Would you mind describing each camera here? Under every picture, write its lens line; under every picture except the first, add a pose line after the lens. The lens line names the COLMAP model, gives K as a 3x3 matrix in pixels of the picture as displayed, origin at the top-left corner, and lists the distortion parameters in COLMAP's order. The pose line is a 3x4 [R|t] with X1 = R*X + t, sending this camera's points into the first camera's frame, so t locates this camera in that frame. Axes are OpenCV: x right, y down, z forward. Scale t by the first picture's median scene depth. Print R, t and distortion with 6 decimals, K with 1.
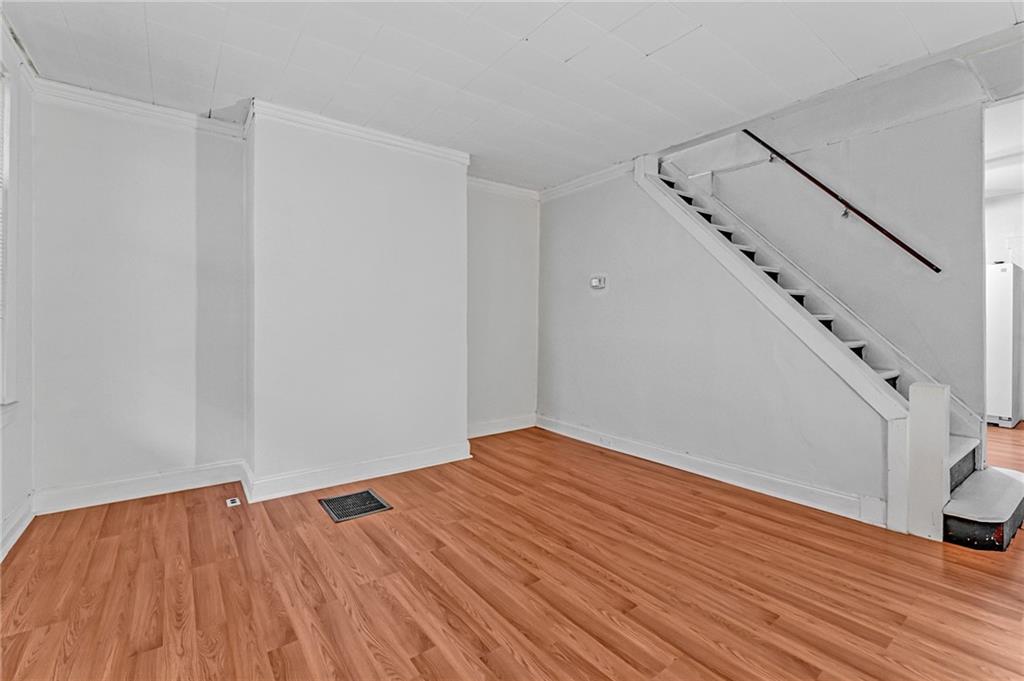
lens RADIAL K [[451.9, 0, 498.3], [0, 451.9, 341.9], [0, 0, 1]] dist [-0.003237, -0.000246]
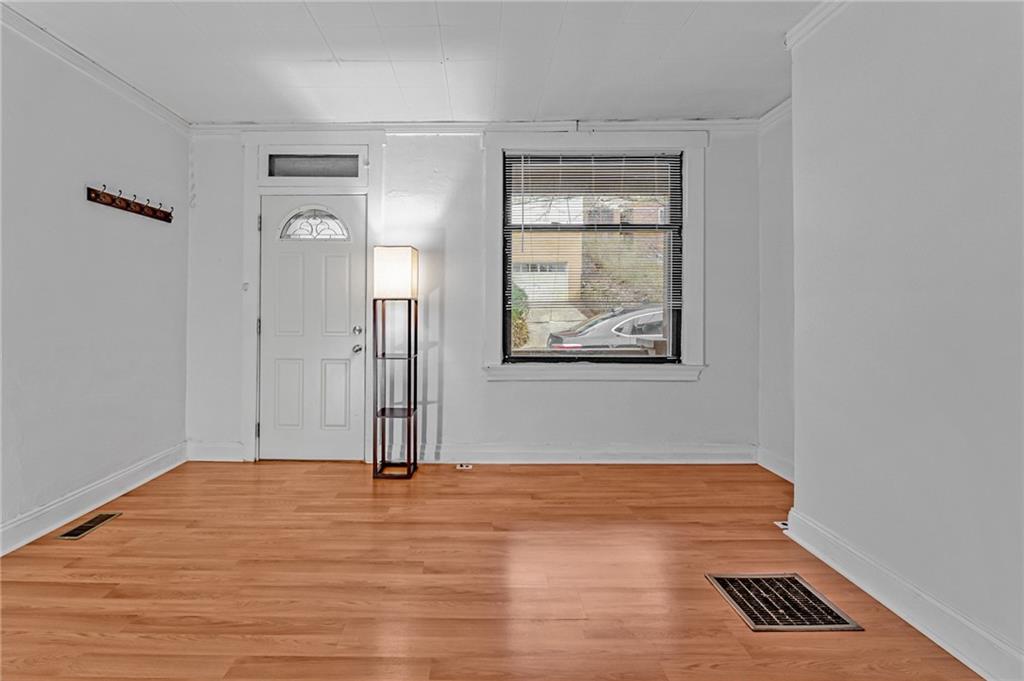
lens RADIAL K [[451.9, 0, 469.0], [0, 451.9, 307.8], [0, 0, 1]] dist [-0.003237, -0.000246]
pose [[-0.596766, -0.010579, -0.802346, 0.490308], [-0.037864, 0.999171, 0.014987, -0.037706], [0.801521, 0.039324, -0.596672, 1.151388]]
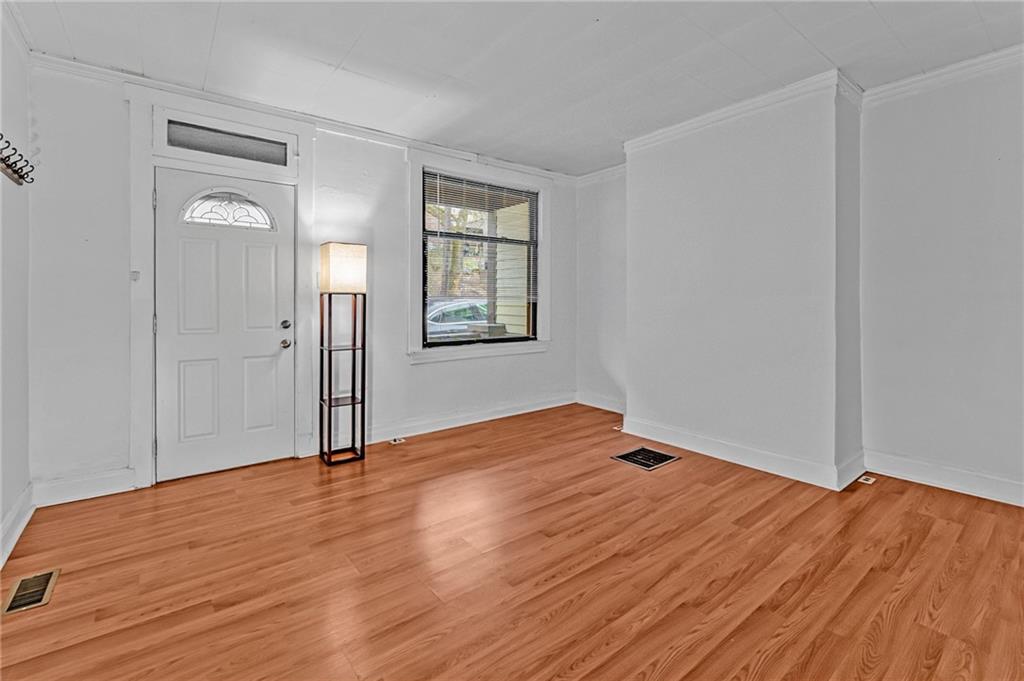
lens RADIAL K [[451.9, 0, 512.0], [0, 451.9, 304.2], [0, 0, 1]] dist [-0.003237, -0.000246]
pose [[0.032209, 0.000820, -0.999481, 0.940076], [-0.040562, 0.999177, -0.000487, -0.022419], [0.998658, 0.040556, 0.032215, 0.685813]]
